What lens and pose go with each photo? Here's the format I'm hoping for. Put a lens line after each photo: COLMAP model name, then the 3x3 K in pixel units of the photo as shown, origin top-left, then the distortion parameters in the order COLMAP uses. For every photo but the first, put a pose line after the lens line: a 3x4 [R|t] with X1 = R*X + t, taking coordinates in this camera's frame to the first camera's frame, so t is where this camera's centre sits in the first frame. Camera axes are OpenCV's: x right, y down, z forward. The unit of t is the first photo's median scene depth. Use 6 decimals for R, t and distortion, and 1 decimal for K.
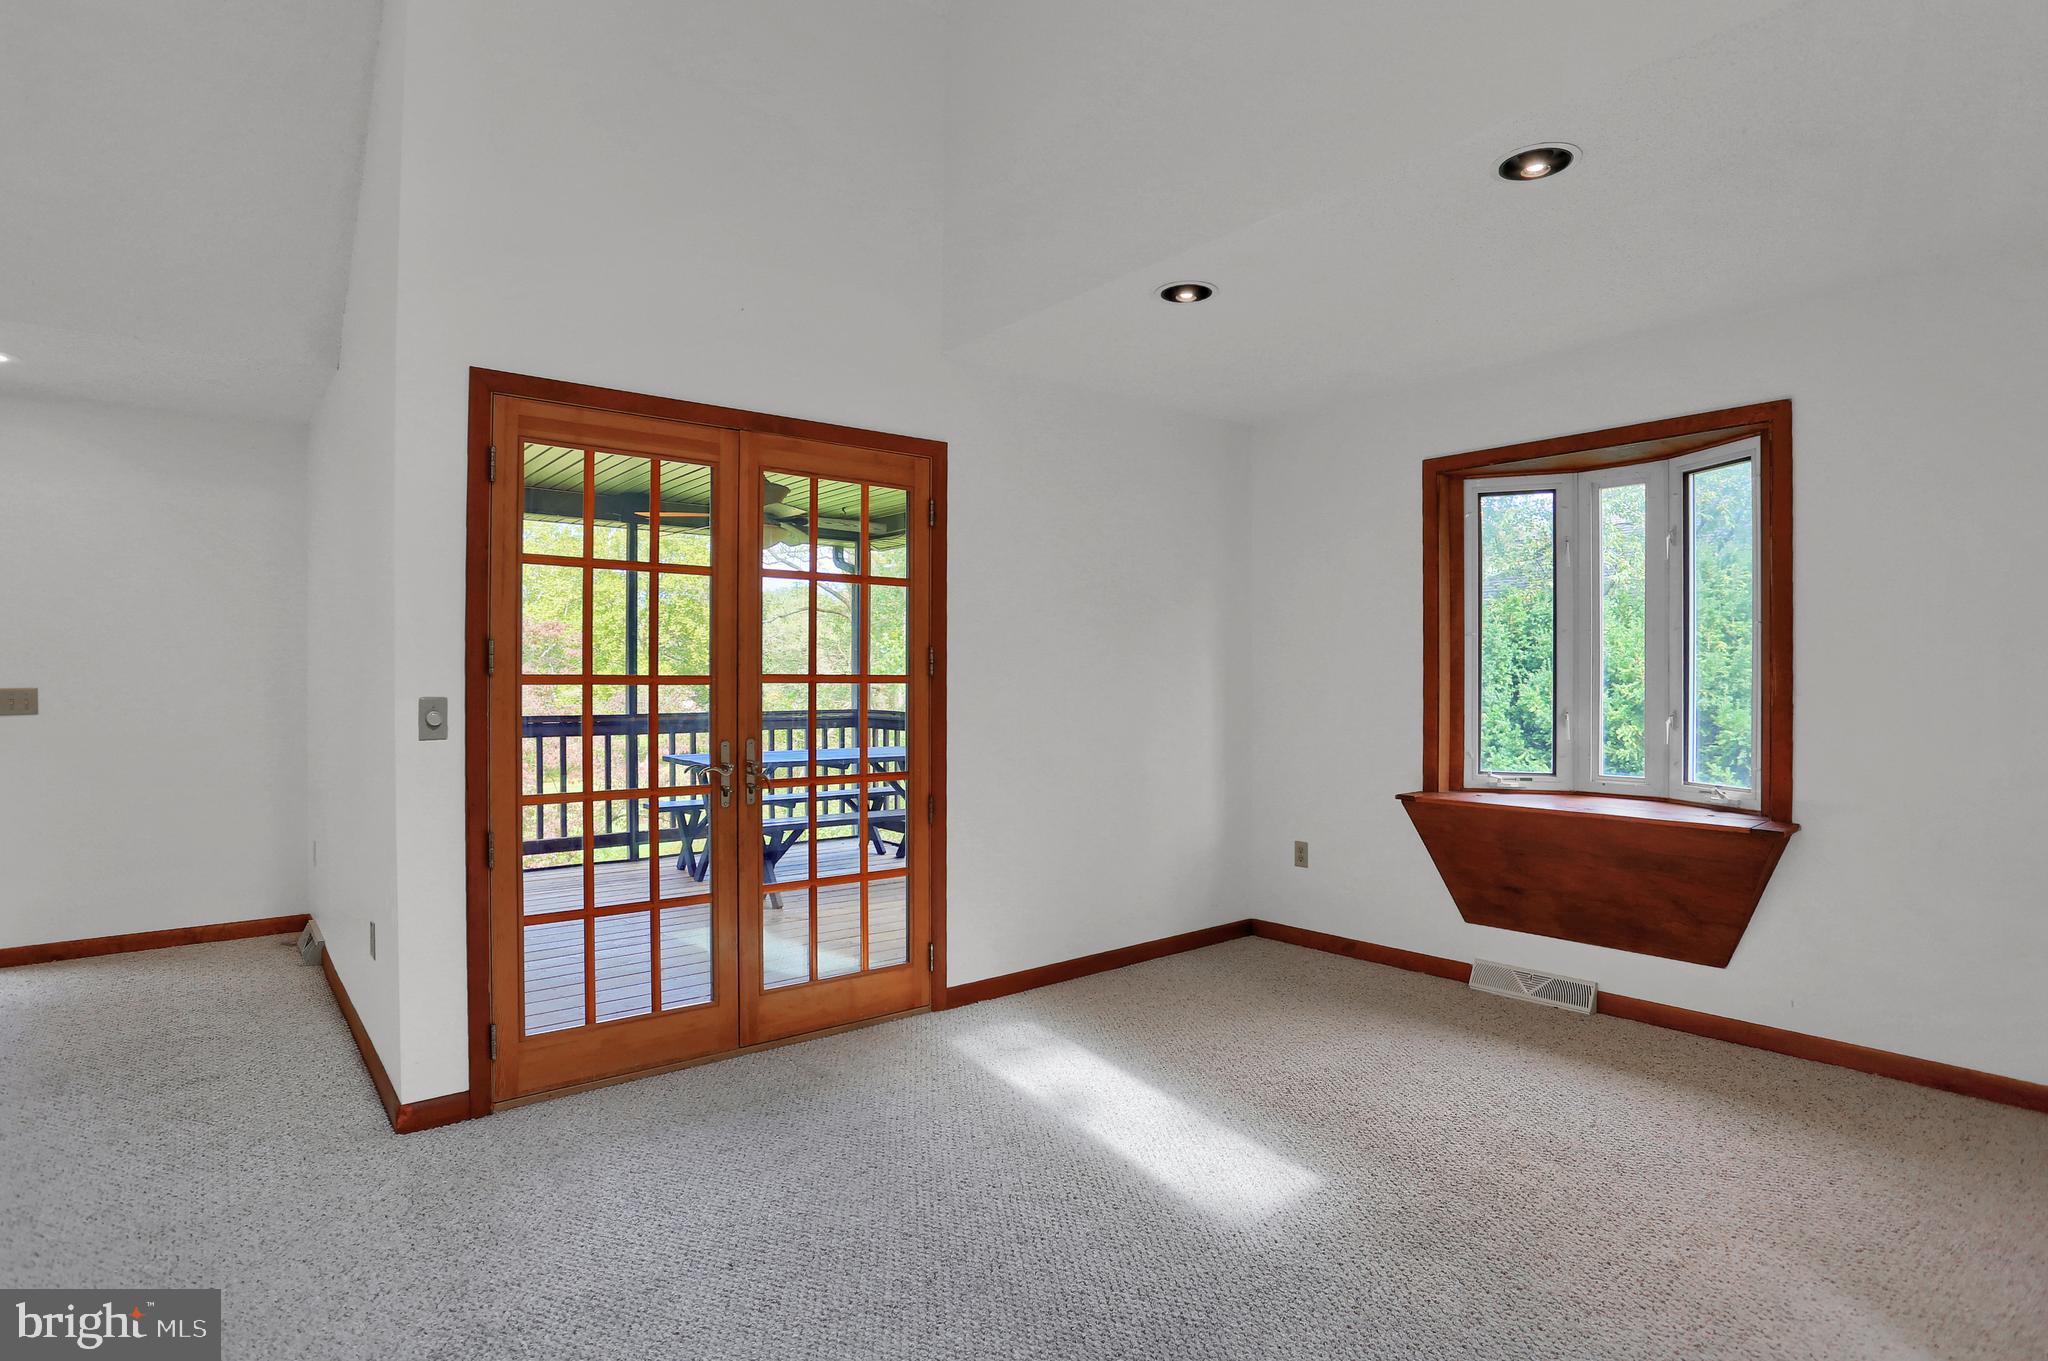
lens RADIAL K [[1052.0, 0, 1024.0], [0, 1052.0, 680.5], [0, 0, 1]] dist [-0.059217, 0.031173]
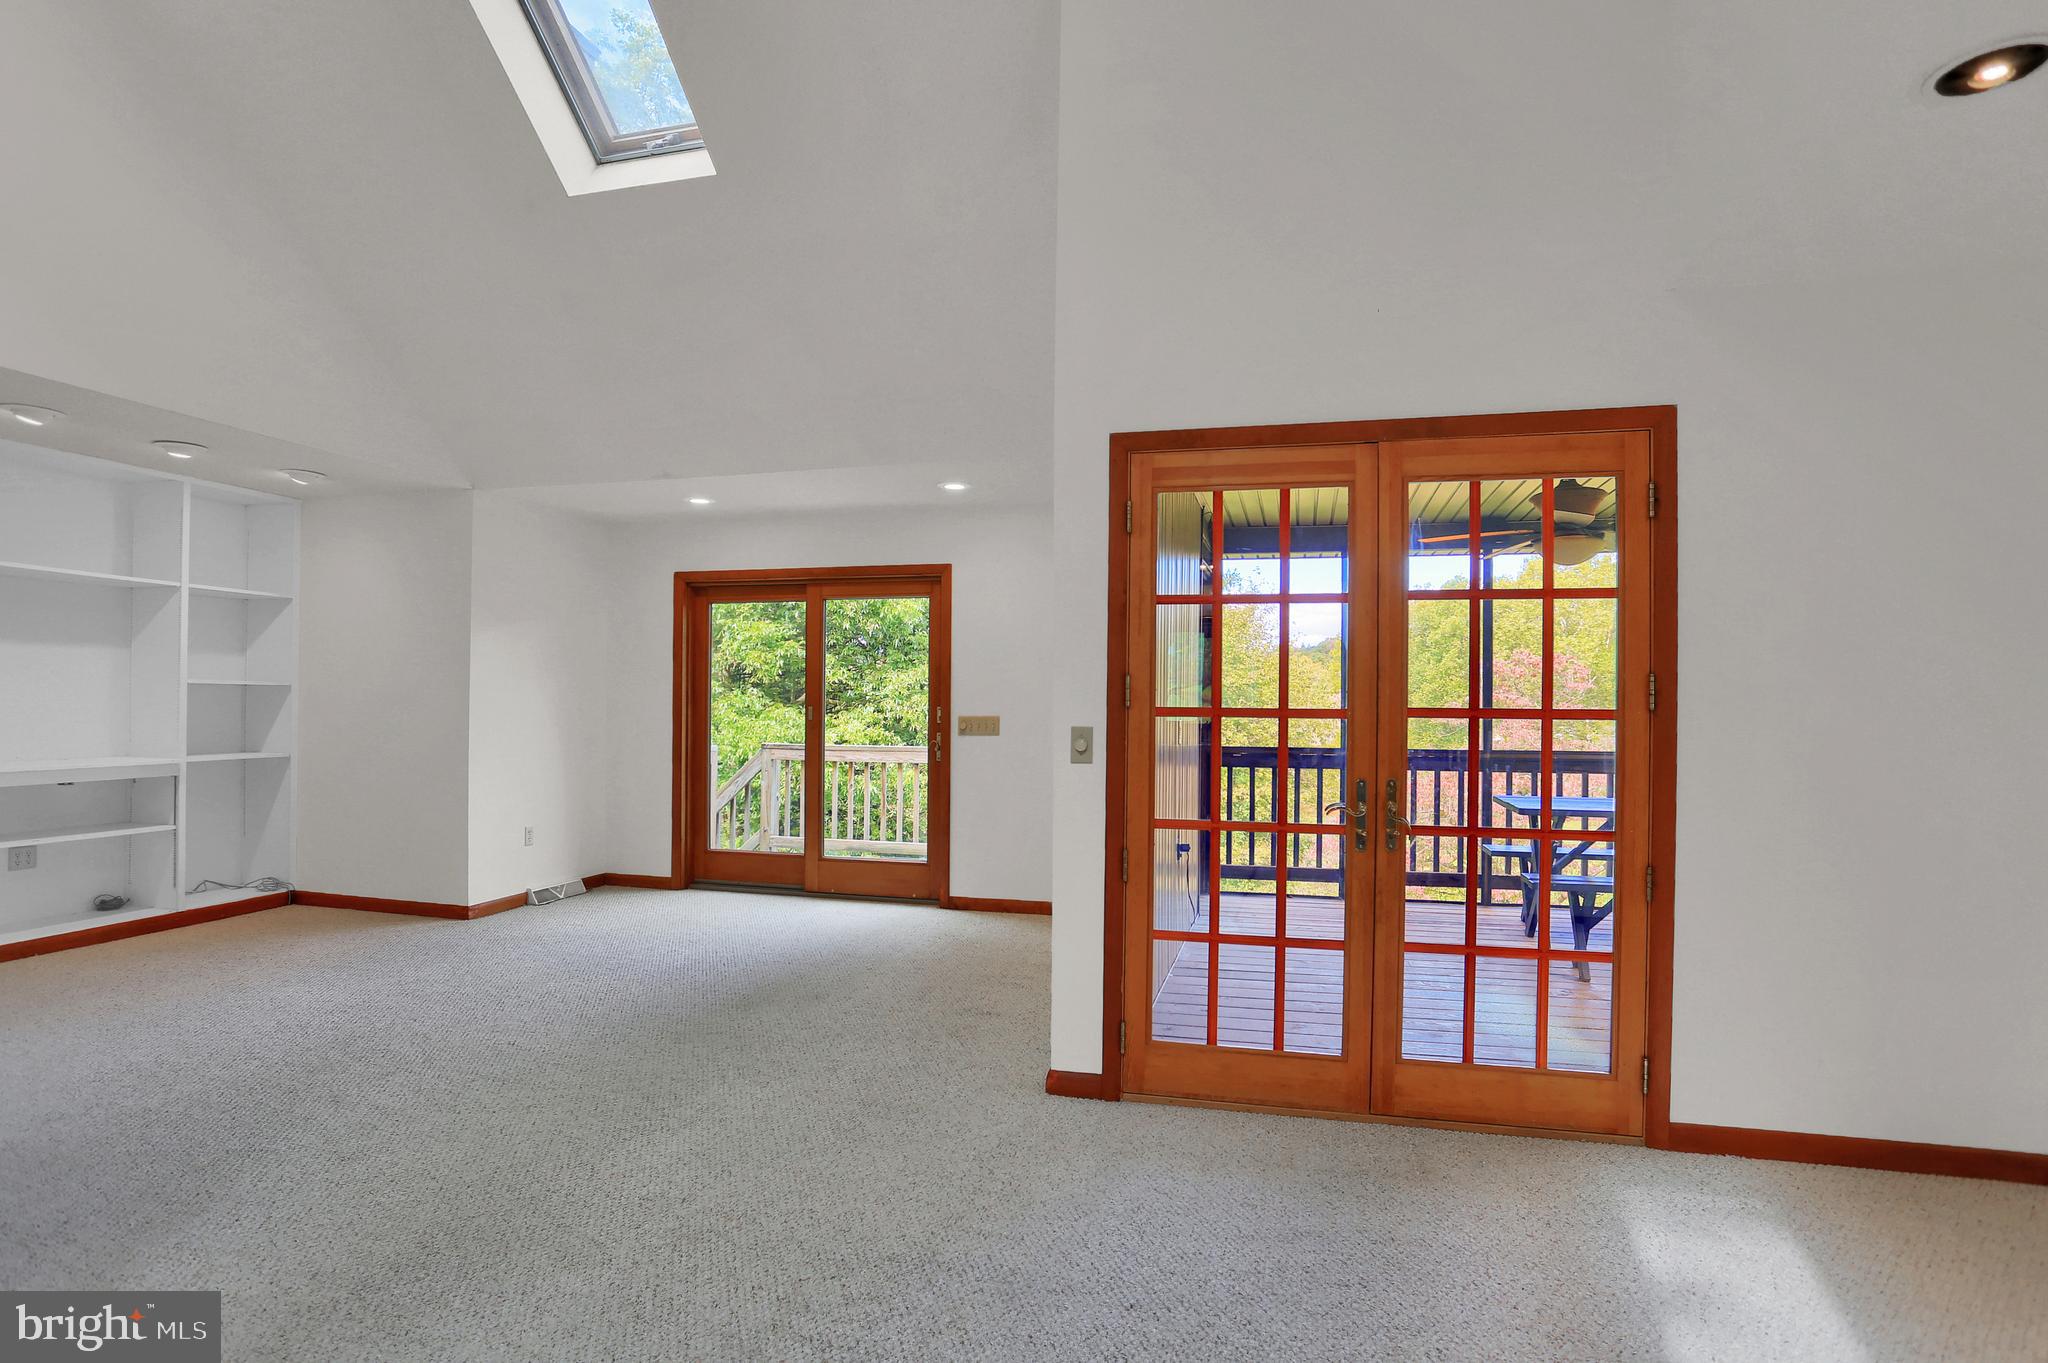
lens RADIAL K [[1054.0, 0, 1017.6], [0, 1054.0, 704.9], [0, 0, 1]] dist [-0.091826, 0.052622]
pose [[0.592521, 0.001615, -0.805554, 0.259868], [-0.009273, 0.999945, -0.004816, -0.000899], [0.805502, 0.010323, 0.592503, 0.193769]]
